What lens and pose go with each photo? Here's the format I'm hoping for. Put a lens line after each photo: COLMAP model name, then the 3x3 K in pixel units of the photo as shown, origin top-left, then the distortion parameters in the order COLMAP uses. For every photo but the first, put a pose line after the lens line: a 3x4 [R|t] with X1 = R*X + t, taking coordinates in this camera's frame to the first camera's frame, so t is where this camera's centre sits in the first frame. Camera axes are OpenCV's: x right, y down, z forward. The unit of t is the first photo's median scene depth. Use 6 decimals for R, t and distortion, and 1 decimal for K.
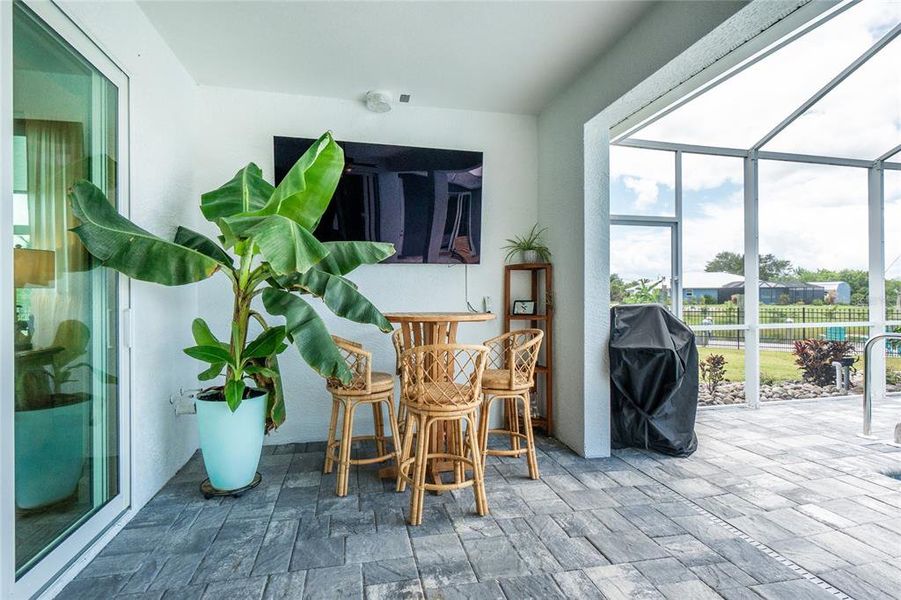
lens RADIAL K [[431.8, 0, 471.4], [0, 431.8, 294.5], [0, 0, 1]] dist [-0.000299, -0.000465]
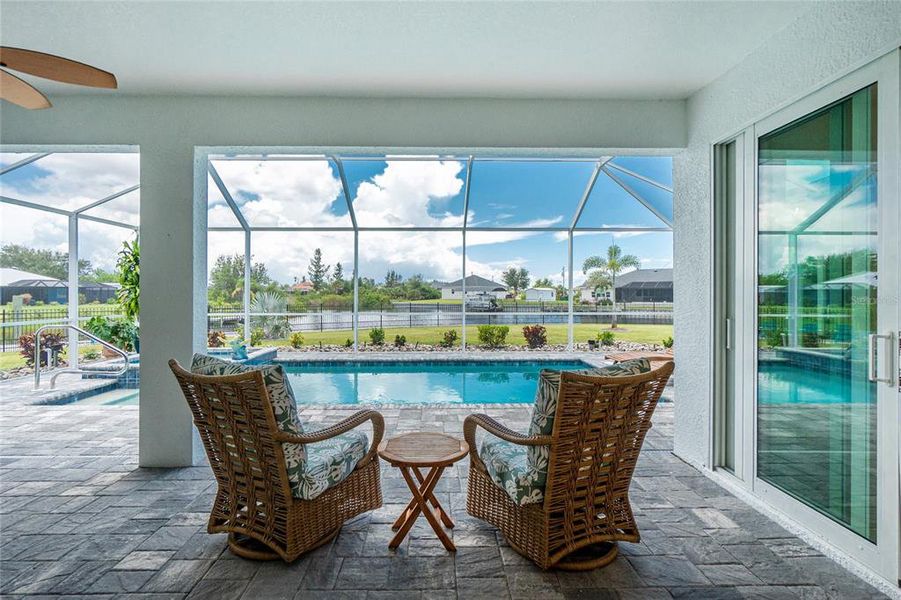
lens RADIAL K [[431.8, 0, 427.5], [0, 431.8, 291.2], [0, 0, 1]] dist [-0.000299, -0.000465]
pose [[0.282360, 0.003190, 0.959303, -0.217855], [0.000935, 0.999993, -0.003600, -0.032778], [-0.959308, 0.001913, 0.282355, -0.825147]]
